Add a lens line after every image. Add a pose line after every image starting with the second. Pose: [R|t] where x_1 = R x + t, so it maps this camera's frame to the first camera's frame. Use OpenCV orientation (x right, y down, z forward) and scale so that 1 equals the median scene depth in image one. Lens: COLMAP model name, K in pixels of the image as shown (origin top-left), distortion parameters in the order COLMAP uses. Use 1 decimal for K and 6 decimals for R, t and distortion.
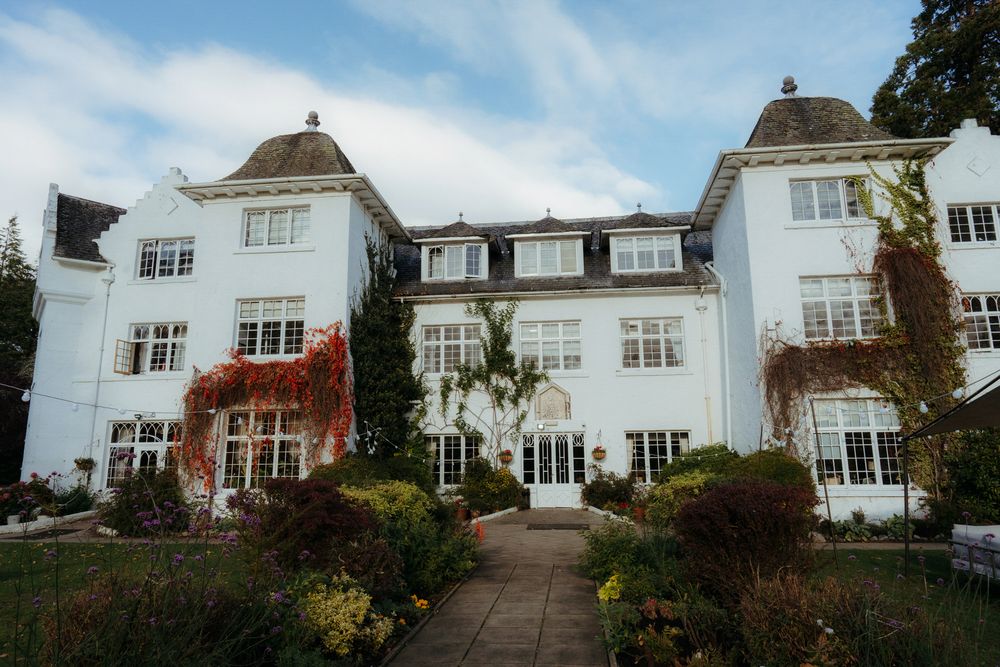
lens RADIAL K [[655.6, 0, 495.7], [0, 655.6, 339.9], [0, 0, 1]] dist [-0.005305, -0.002110]
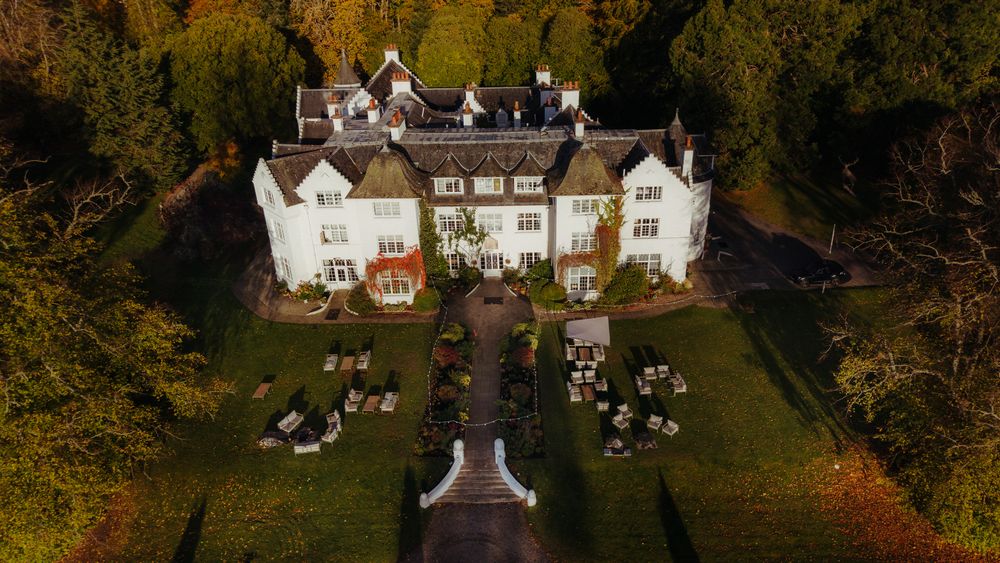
lens RADIAL K [[665.1, 0, 507.0], [0, 665.1, 278.6], [0, 0, 1]] dist [0.007610, -0.017918]
pose [[0.994181, -0.067022, 0.084338, -0.085613], [-0.000838, 0.778057, 0.628193, -1.471332], [-0.107723, -0.624608, 0.773473, -1.168035]]
